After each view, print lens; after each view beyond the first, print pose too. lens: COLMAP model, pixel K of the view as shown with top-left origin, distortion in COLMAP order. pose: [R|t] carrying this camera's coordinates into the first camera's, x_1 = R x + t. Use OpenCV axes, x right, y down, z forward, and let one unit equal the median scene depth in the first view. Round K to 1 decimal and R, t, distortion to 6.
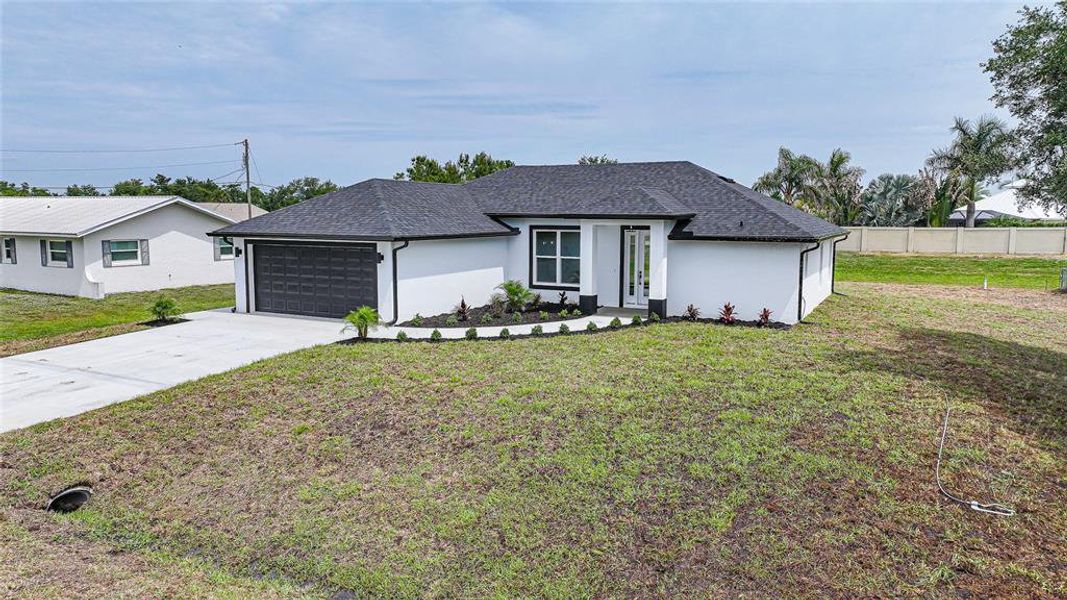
lens RADIAL K [[743.5, 0, 537.5], [0, 743.5, 298.0], [0, 0, 1]] dist [0.007390, 0.006050]
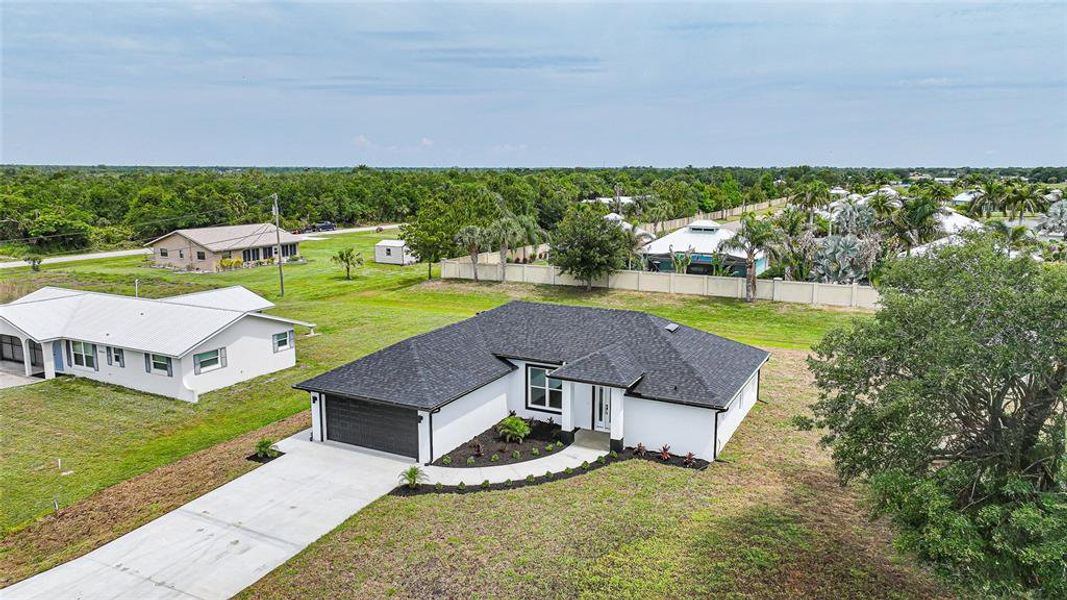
lens RADIAL K [[743.5, 0, 537.5], [0, 743.5, 298.0], [0, 0, 1]] dist [0.007390, 0.006050]
pose [[0.999994, -0.003389, 0.000452, 0.011787], [0.003357, 0.998299, 0.058199, -0.328875], [-0.000648, -0.058197, 0.998305, -0.368459]]
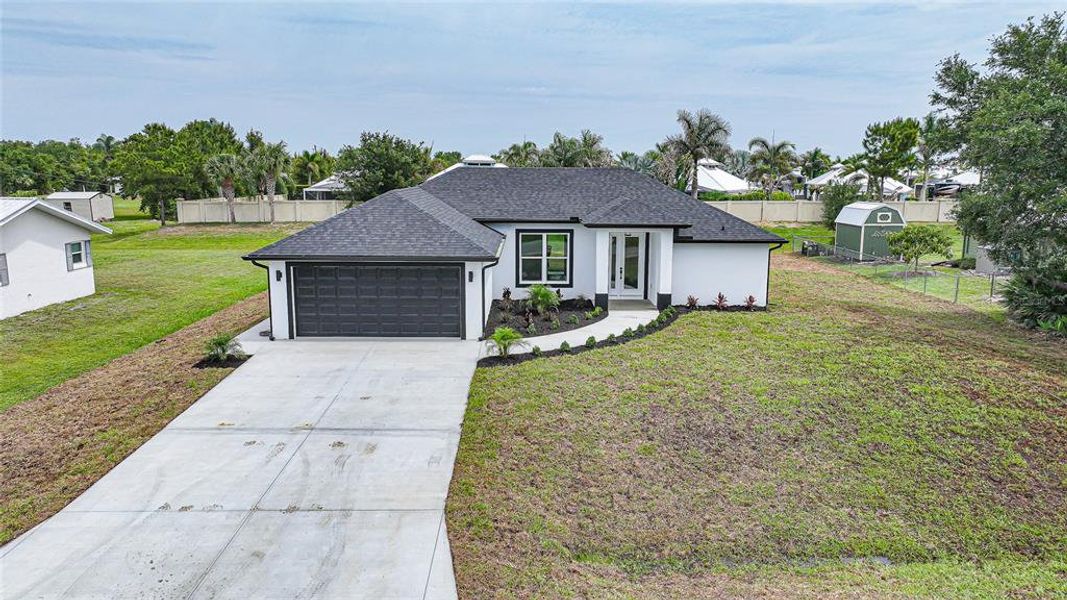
lens RADIAL K [[743.5, 0, 537.5], [0, 743.5, 298.0], [0, 0, 1]] dist [0.007390, 0.006050]
pose [[0.885907, -0.079475, 0.457004, -0.542565], [0.051550, 0.995979, 0.073277, -0.085141], [-0.460989, -0.041358, 0.886441, 0.030770]]
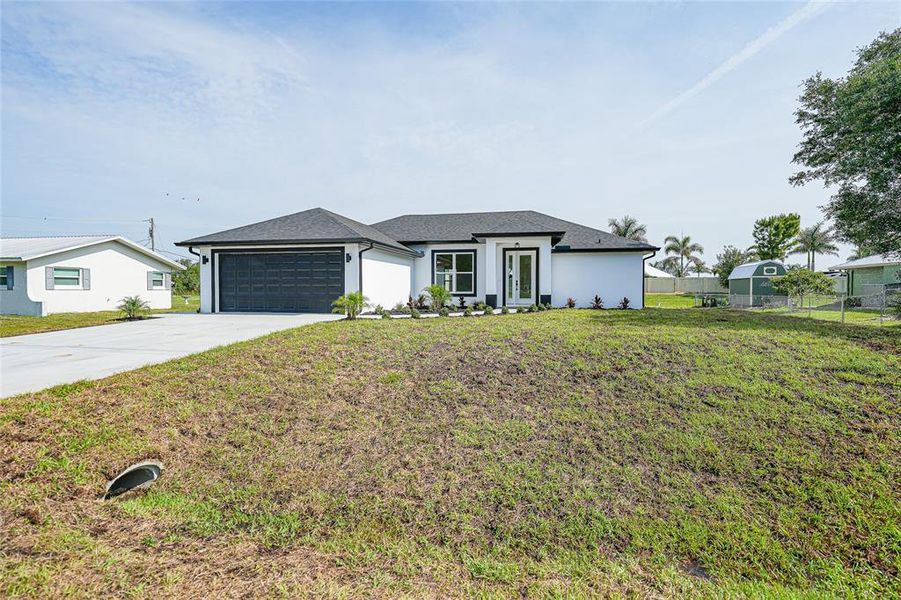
lens RADIAL K [[440.0, 0, 450.5], [0, 440.0, 300.0], [0, 0, 1]] dist [0.004649, 0.001810]
pose [[0.964630, -0.011109, 0.263373, -0.215233], [0.034534, 0.995826, -0.084482, 0.071299], [-0.261335, 0.090589, 0.960988, 0.247565]]
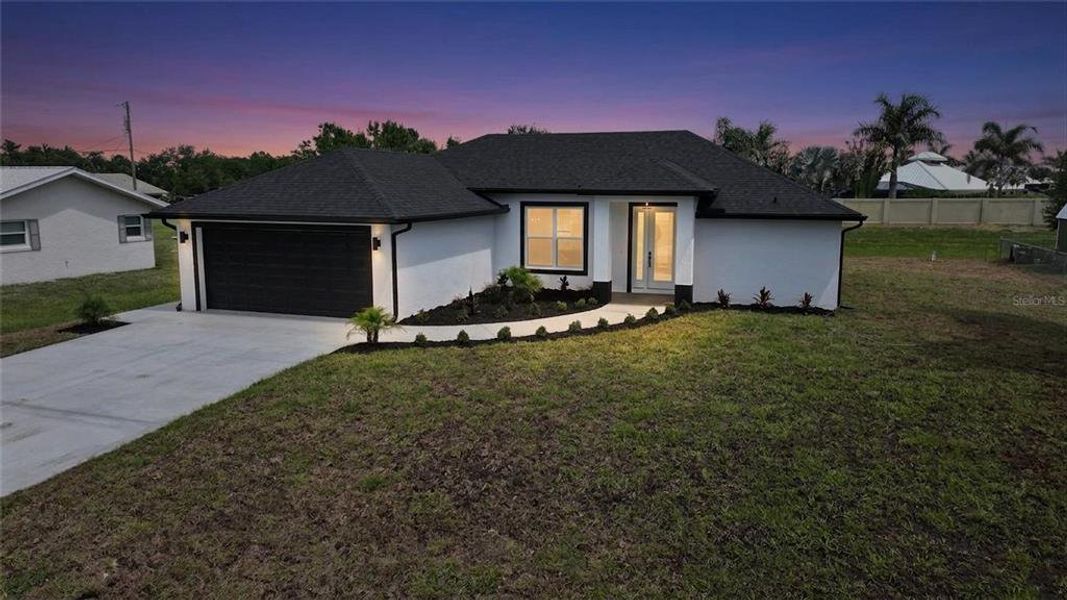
lens RADIAL K [[743.5, 0, 537.5], [0, 743.5, 298.0], [0, 0, 1]] dist [0.007390, 0.006050]
pose [[0.988059, -0.025167, 0.152007, -0.144484], [0.019128, 0.998974, 0.041060, -0.021313], [-0.152884, -0.037663, 0.987526, 0.131038]]
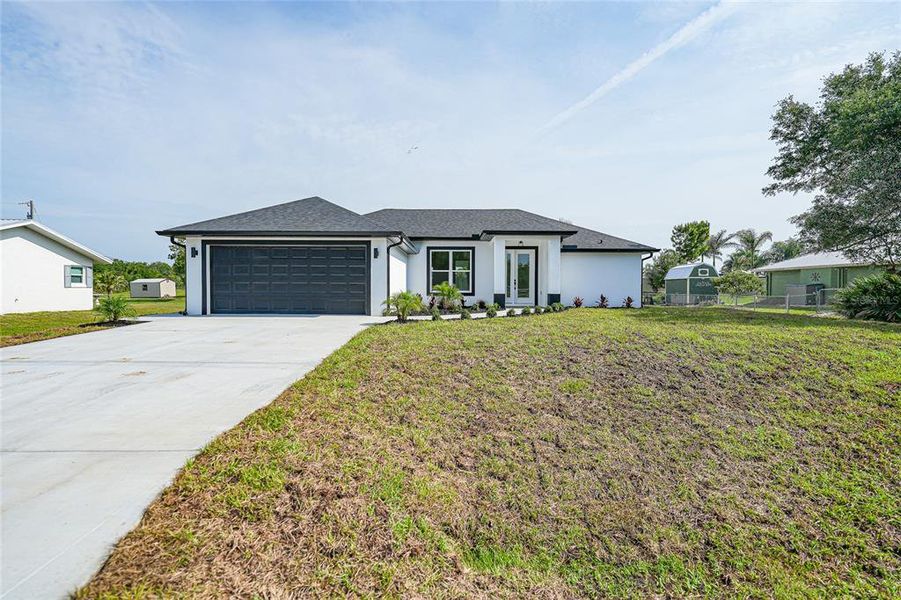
lens RADIAL K [[445.8, 0, 448.9], [0, 445.8, 298.7], [0, 0, 1]] dist [0.005647, 0.000328]
pose [[0.893121, -0.012221, 0.449650, -0.367933], [0.051985, 0.995737, -0.076193, 0.060452], [-0.446802, 0.091424, 0.889949, 0.335710]]
